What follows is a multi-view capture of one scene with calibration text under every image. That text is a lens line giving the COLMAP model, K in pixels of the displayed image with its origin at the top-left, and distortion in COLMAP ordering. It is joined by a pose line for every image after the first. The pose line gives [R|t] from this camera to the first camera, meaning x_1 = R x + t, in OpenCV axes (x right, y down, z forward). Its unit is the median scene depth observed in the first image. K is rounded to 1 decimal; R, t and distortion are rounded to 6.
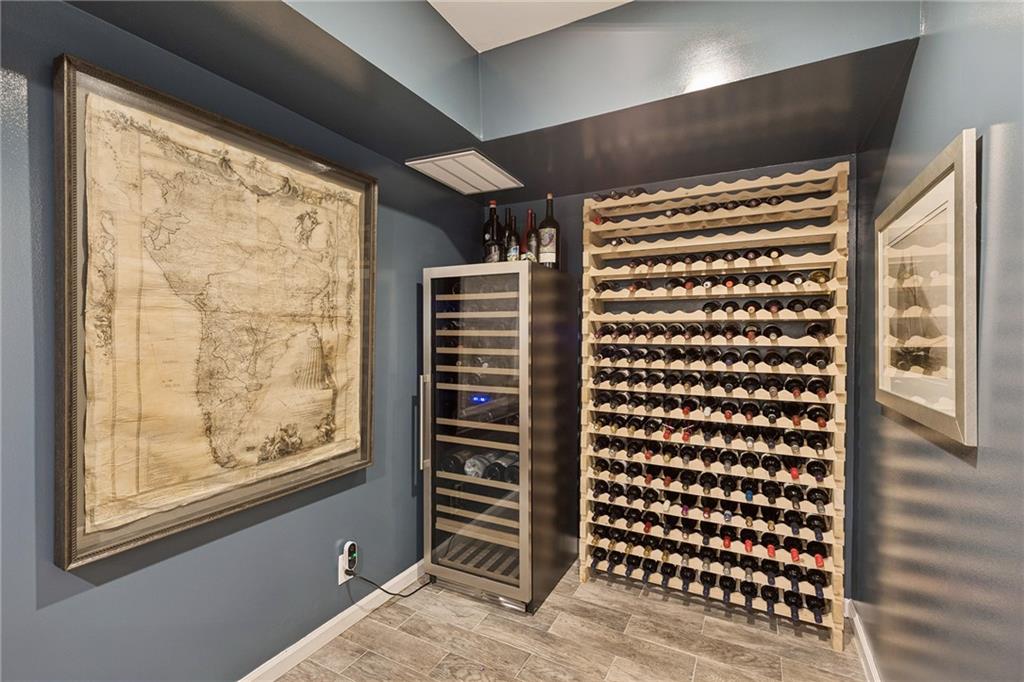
lens RADIAL K [[460.8, 0, 513.7], [0, 460.8, 335.9], [0, 0, 1]] dist [0.009159, -0.001387]
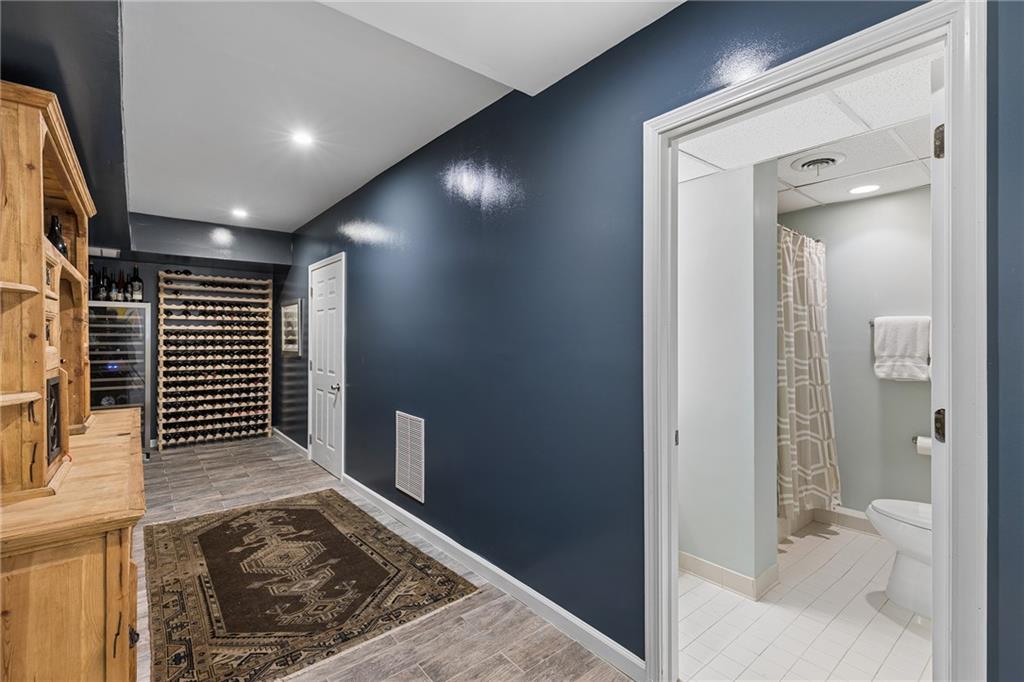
lens RADIAL K [[460.8, 0, 511.7], [0, 460.8, 338.8], [0, 0, 1]] dist [0.009159, -0.001387]
pose [[0.386404, -0.002319, 0.922327, -1.403835], [0.007077, 0.999975, -0.000450, 0.030897], [-0.922303, 0.006701, 0.386410, -1.555181]]
